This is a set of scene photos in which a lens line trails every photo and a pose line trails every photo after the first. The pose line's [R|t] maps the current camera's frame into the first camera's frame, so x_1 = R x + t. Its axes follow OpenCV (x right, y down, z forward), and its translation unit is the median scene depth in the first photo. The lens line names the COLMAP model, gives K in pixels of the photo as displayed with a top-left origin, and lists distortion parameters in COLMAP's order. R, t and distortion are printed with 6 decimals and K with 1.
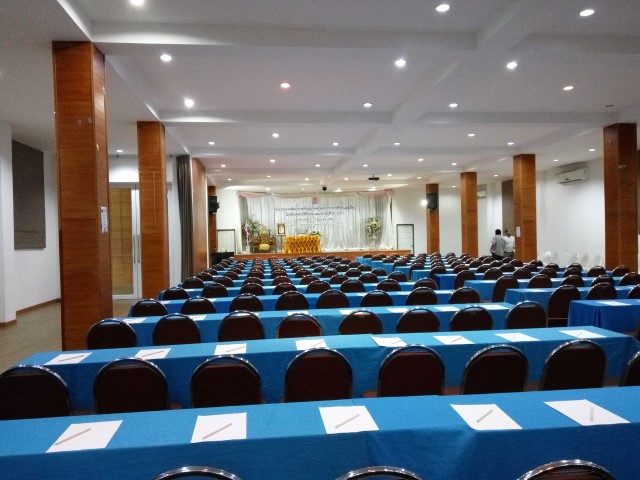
lens RADIAL K [[562.9, 0, 318.2], [0, 562.9, 238.5], [0, 0, 1]] dist [0.093317, -0.133253]
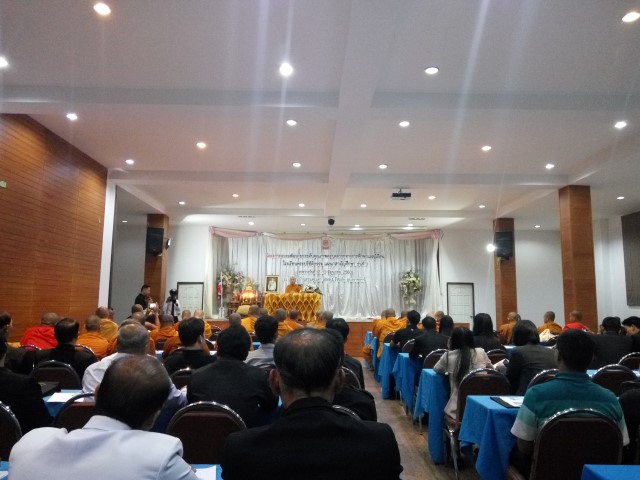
lens RADIAL K [[504.5, 0, 319.1], [0, 504.5, 242.7], [0, 0, 1]] dist [0.079140, -0.095613]
pose [[0.991386, 0.017409, -0.129810, 0.067748], [-0.033087, 0.992269, -0.119614, 0.004655], [0.126724, 0.122878, 0.984298, 0.392314]]
